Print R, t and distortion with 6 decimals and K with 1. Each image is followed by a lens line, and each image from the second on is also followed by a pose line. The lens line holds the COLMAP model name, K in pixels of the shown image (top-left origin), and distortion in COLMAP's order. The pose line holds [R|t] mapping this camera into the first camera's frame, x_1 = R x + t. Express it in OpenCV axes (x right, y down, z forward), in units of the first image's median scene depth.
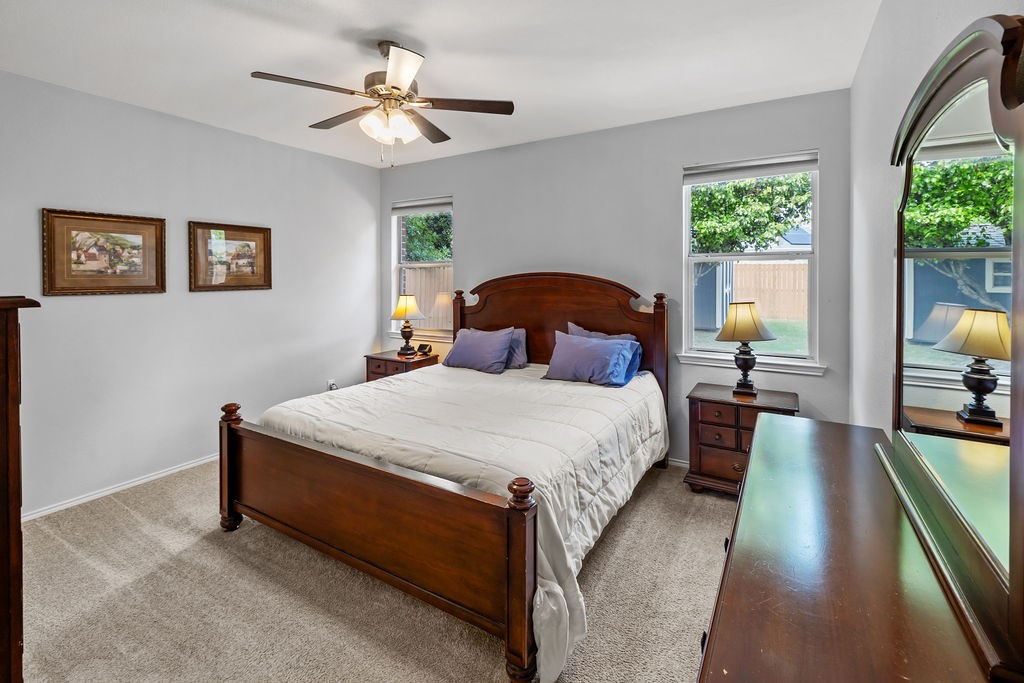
lens RADIAL K [[448.6, 0, 514.3], [0, 448.6, 280.7], [0, 0, 1]] dist [0.002602, 0.001327]
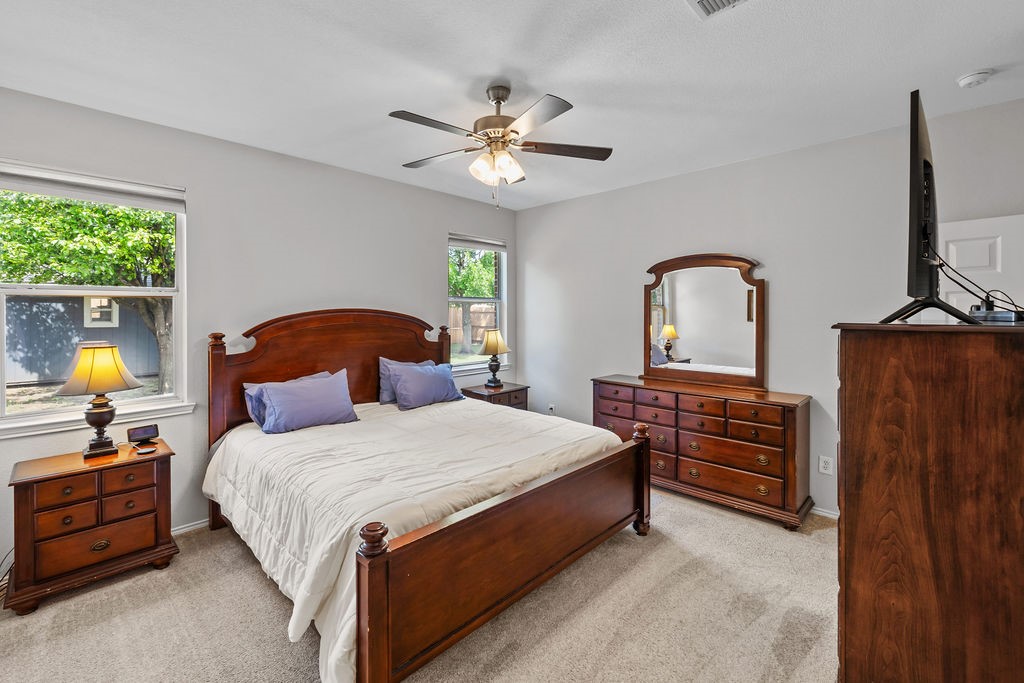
lens RADIAL K [[448.6, 0, 498.6], [0, 448.6, 314.0], [0, 0, 1]] dist [0.002602, 0.001327]
pose [[0.239423, -0.001273, 0.970914, -0.833918], [0.012683, 0.999918, -0.001817, -0.001829], [-0.970832, 0.012750, 0.239420, 0.494067]]
